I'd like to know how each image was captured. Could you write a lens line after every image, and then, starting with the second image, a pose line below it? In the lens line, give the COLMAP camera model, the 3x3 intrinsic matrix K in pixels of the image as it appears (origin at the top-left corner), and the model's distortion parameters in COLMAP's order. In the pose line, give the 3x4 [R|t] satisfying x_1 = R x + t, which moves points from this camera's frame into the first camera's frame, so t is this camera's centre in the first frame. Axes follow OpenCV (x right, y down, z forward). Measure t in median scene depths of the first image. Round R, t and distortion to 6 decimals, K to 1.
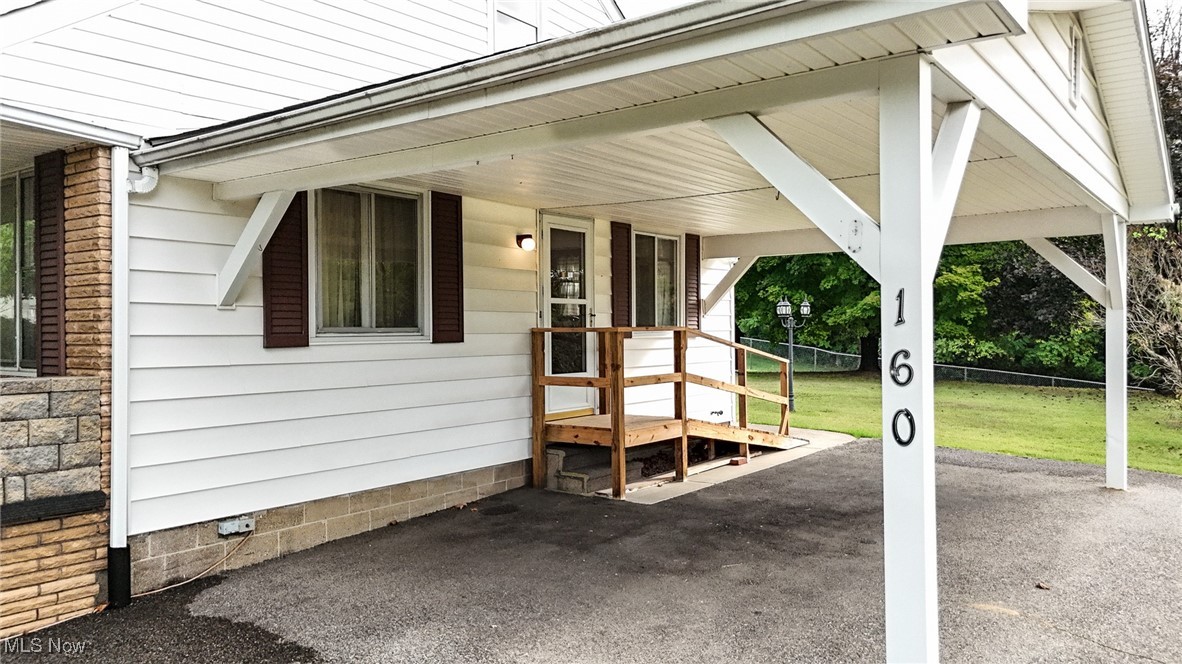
lens RADIAL K [[873.2, 0, 594.9], [0, 873.2, 328.8], [0, 0, 1]] dist [0.061389, -0.047105]
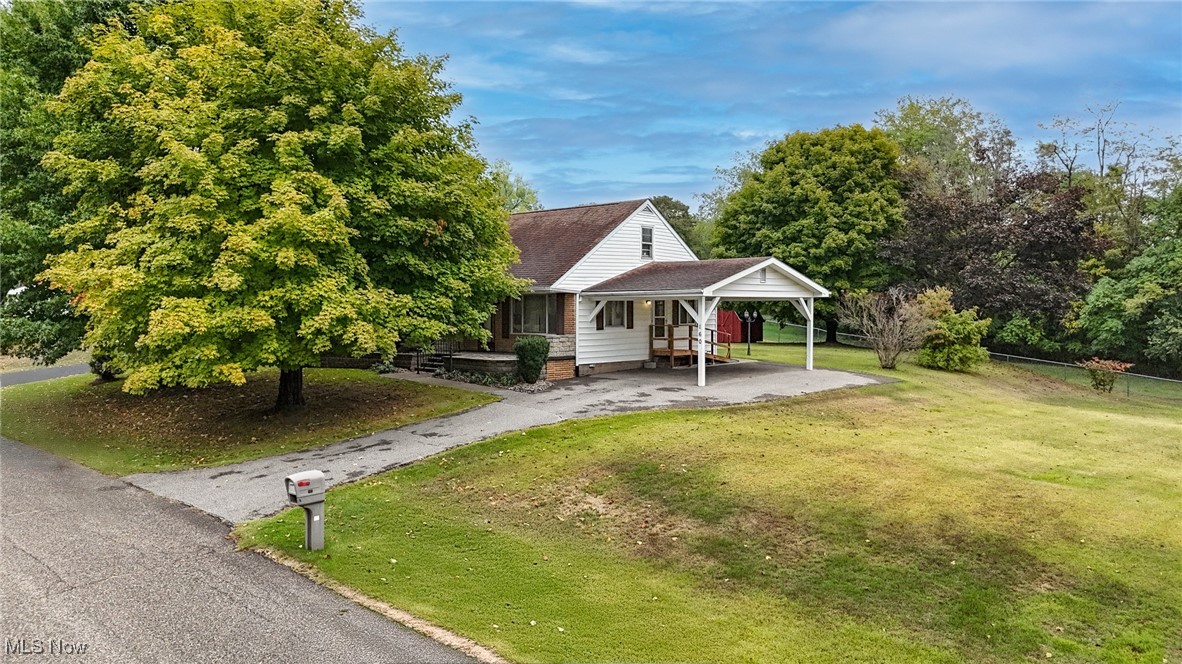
lens RADIAL K [[873.2, 0, 596.6], [0, 873.2, 324.0], [0, 0, 1]] dist [0.061389, -0.047105]
pose [[0.993966, 0.007911, -0.109399, 0.131626], [-0.005670, 0.999768, 0.020780, -0.096941], [0.109538, -0.020034, 0.993781, -3.291863]]
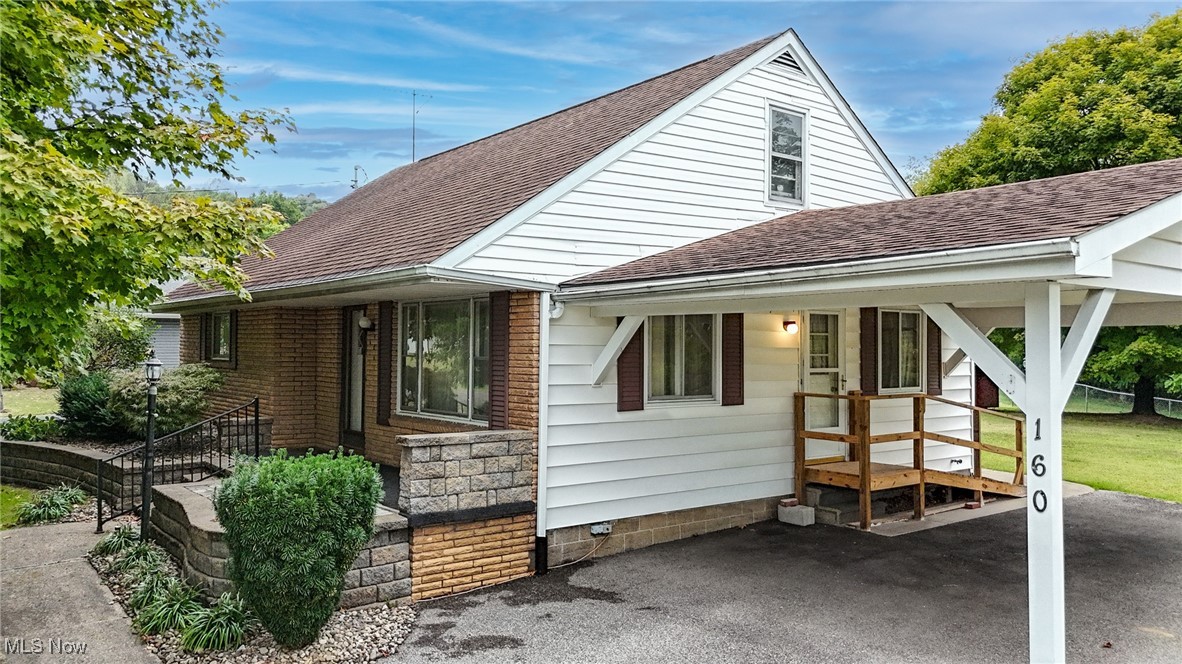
lens RADIAL K [[873.2, 0, 594.1], [0, 873.2, 328.4], [0, 0, 1]] dist [0.061389, -0.047105]
pose [[0.961696, 0.006939, -0.274030, -0.003894], [-0.012746, 0.999730, -0.019416, -0.080091], [0.273821, 0.022165, 0.961525, -0.399733]]
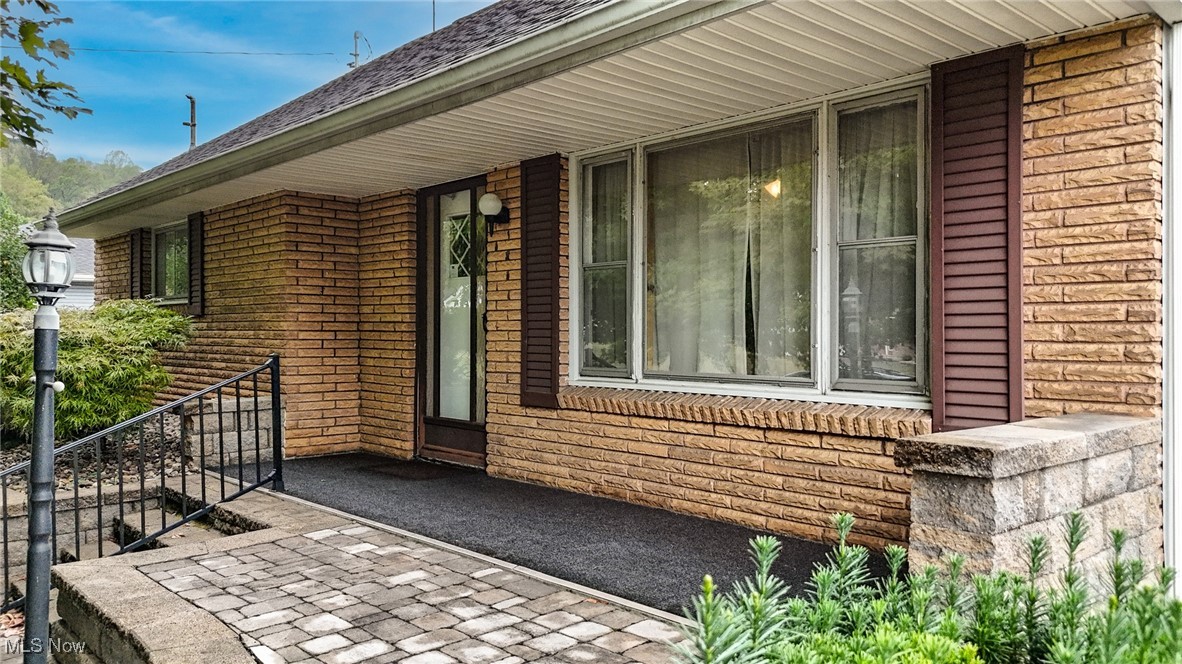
lens RADIAL K [[873.2, 0, 600.5], [0, 873.2, 335.2], [0, 0, 1]] dist [0.061389, -0.047105]
pose [[0.982344, 0.005493, -0.187003, -0.606878], [-0.003837, 0.999950, 0.009214, -0.003357], [0.187044, -0.008334, 0.982316, 0.266977]]
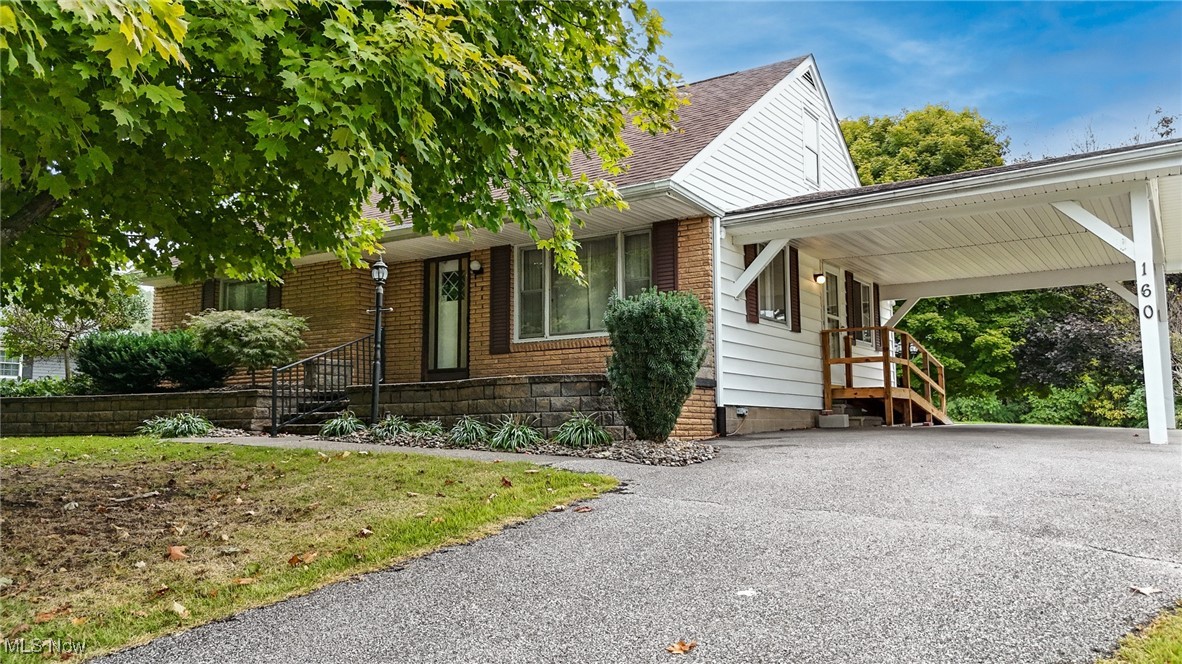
lens RADIAL K [[873.2, 0, 601.7], [0, 873.2, 336.9], [0, 0, 1]] dist [0.061389, -0.047105]
pose [[0.998934, 0.004401, 0.045947, -0.681869], [0.000121, 0.995191, -0.097950, 0.211661], [-0.046157, 0.097851, 0.994130, -0.770167]]
